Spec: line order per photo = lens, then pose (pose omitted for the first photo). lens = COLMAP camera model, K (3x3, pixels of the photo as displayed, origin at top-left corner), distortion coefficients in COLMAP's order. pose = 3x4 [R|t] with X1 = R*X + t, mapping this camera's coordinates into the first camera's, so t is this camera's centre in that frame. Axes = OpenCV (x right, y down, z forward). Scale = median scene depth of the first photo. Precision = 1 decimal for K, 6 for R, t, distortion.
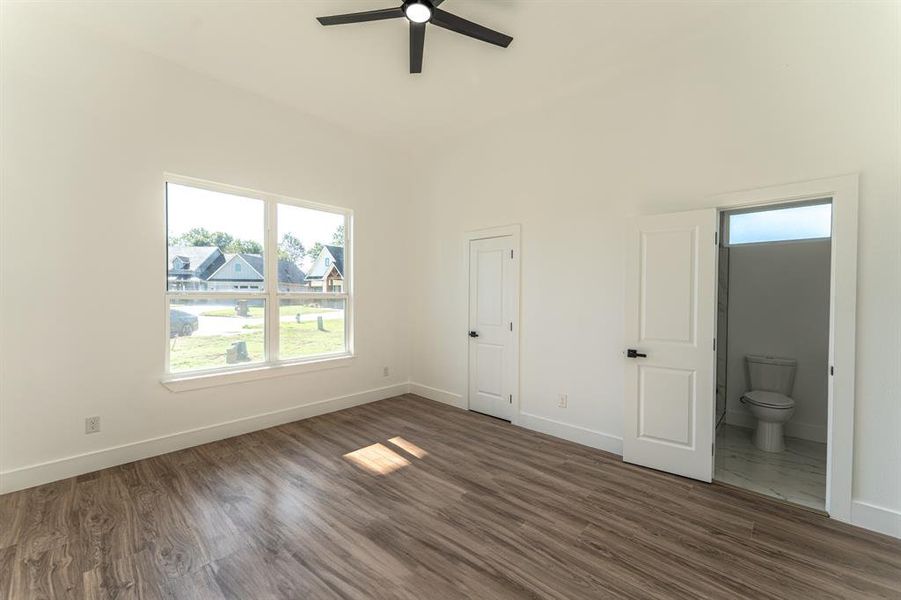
lens RADIAL K [[363.4, 0, 460.7], [0, 363.4, 303.4], [0, 0, 1]] dist [0.000057, 0.000056]
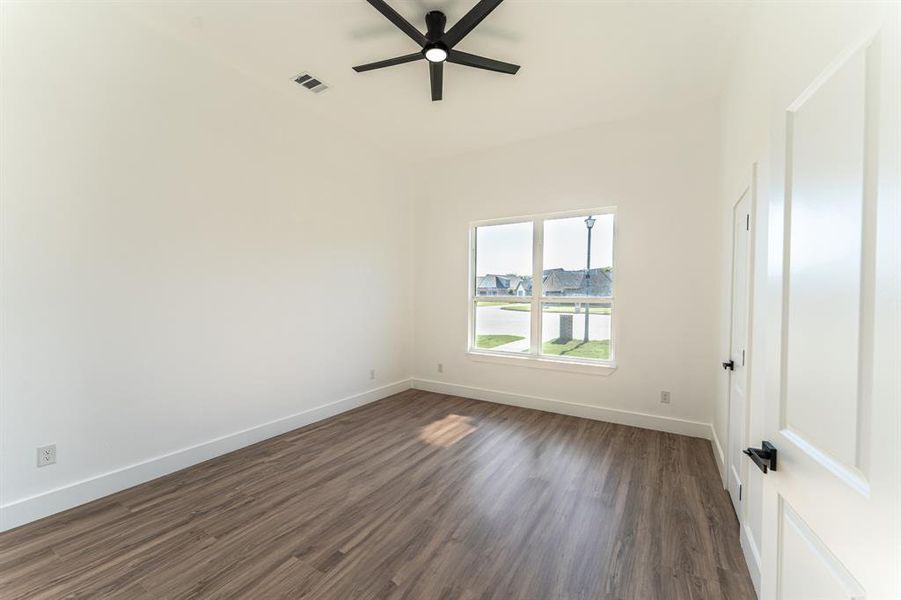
lens RADIAL K [[365.7, 0, 451.0], [0, 365.7, 302.0], [0, 0, 1]] dist [-0.000394, -0.000044]
pose [[0.217493, 0.015082, -0.975945, 0.580176], [-0.038818, 0.999223, 0.006791, -0.010272], [0.975290, 0.036407, 0.217909, 0.450698]]
